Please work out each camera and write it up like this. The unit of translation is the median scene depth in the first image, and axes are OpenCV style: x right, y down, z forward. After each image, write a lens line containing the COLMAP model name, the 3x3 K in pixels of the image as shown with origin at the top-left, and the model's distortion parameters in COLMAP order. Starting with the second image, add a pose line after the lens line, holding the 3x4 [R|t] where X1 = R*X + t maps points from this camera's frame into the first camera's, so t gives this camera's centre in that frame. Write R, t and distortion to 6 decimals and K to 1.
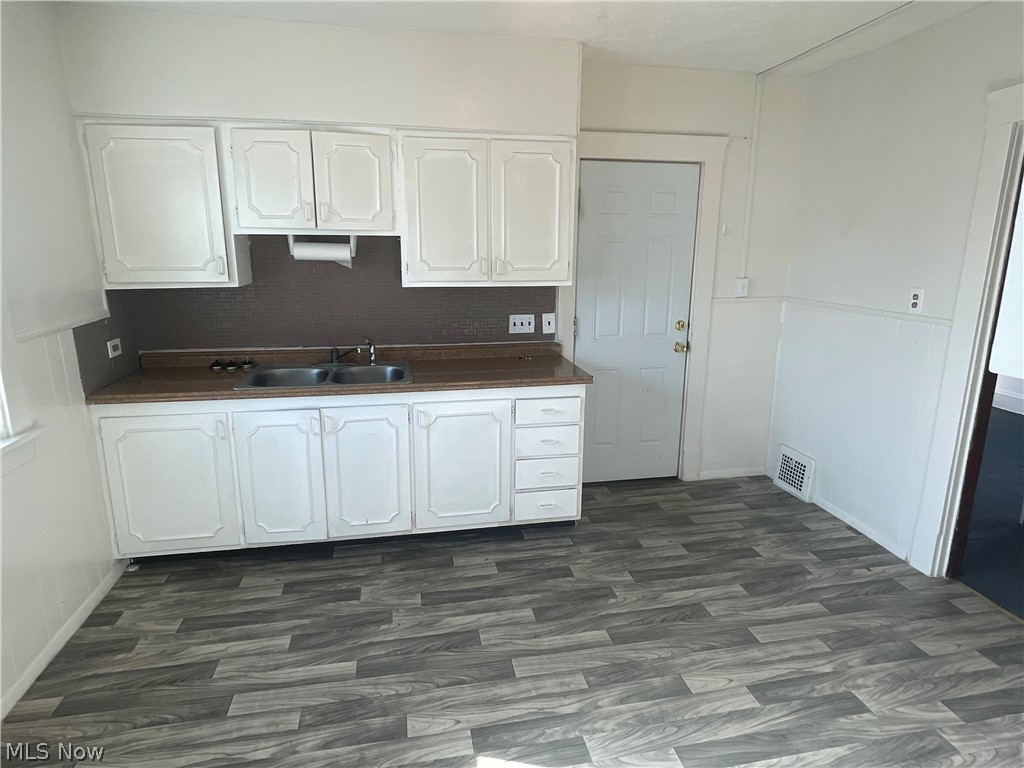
lens RADIAL K [[590.5, 0, 512.0], [0, 590.5, 384.0], [0, 0, 1]] dist [-0.000511, 0.000444]
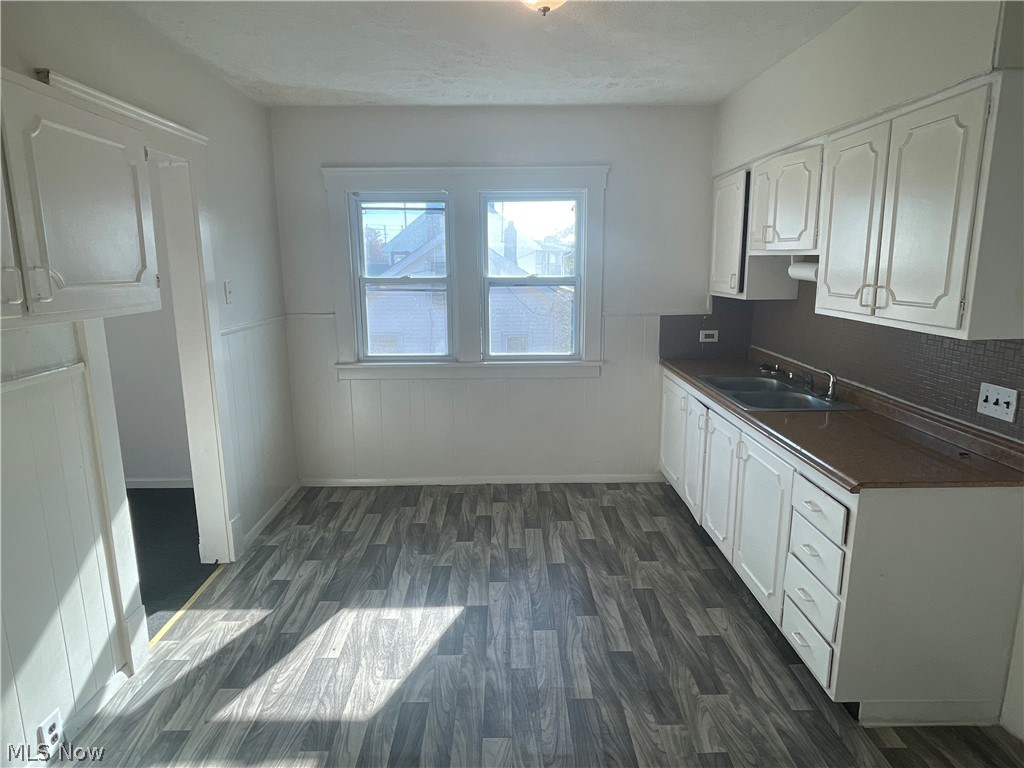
lens RADIAL K [[614.4, 0, 512.0], [0, 614.4, 384.0], [0, 0, 1]] dist [0.000622, -0.000317]
pose [[-0.189153, 0.192255, -0.962943, 0.900647], [-0.227264, 0.945449, 0.233404, -0.198451], [0.955286, 0.262992, -0.135141, 0.817013]]
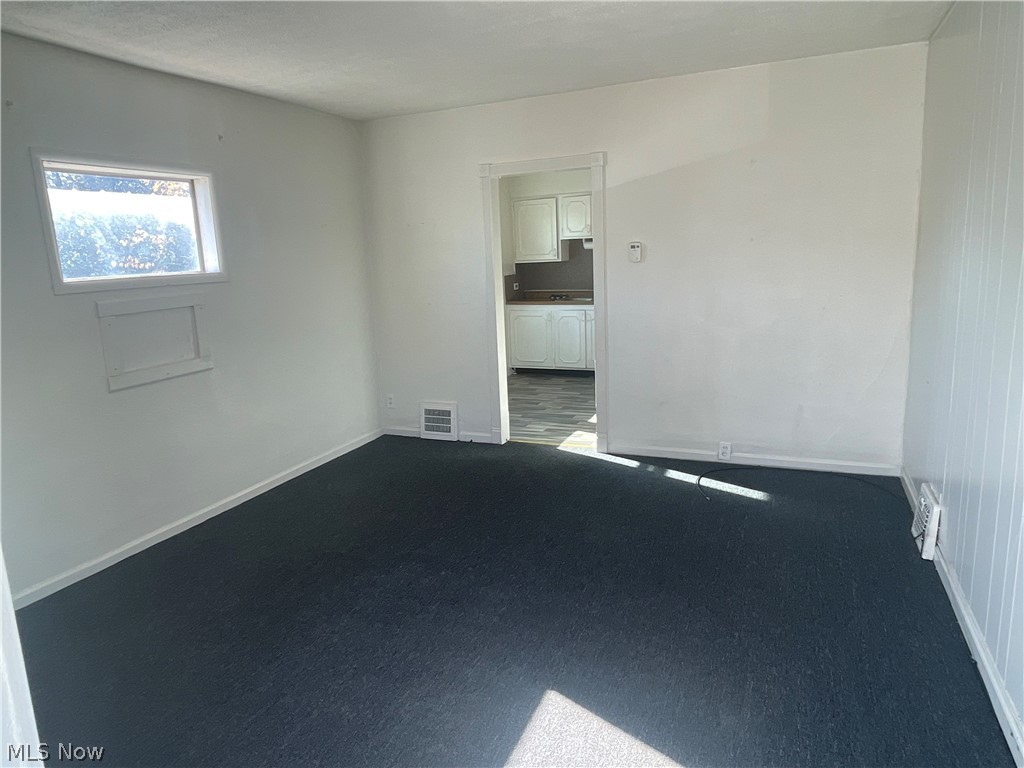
lens RADIAL K [[673.9, 0, 512.0], [0, 673.9, 384.0], [0, 0, 1]] dist [-0.000890, -0.000002]
pose [[0.825512, 0.063269, -0.560827, 1.023713], [-0.081882, 0.996609, -0.008095, 0.404750], [0.558413, 0.052604, 0.827894, -1.473472]]
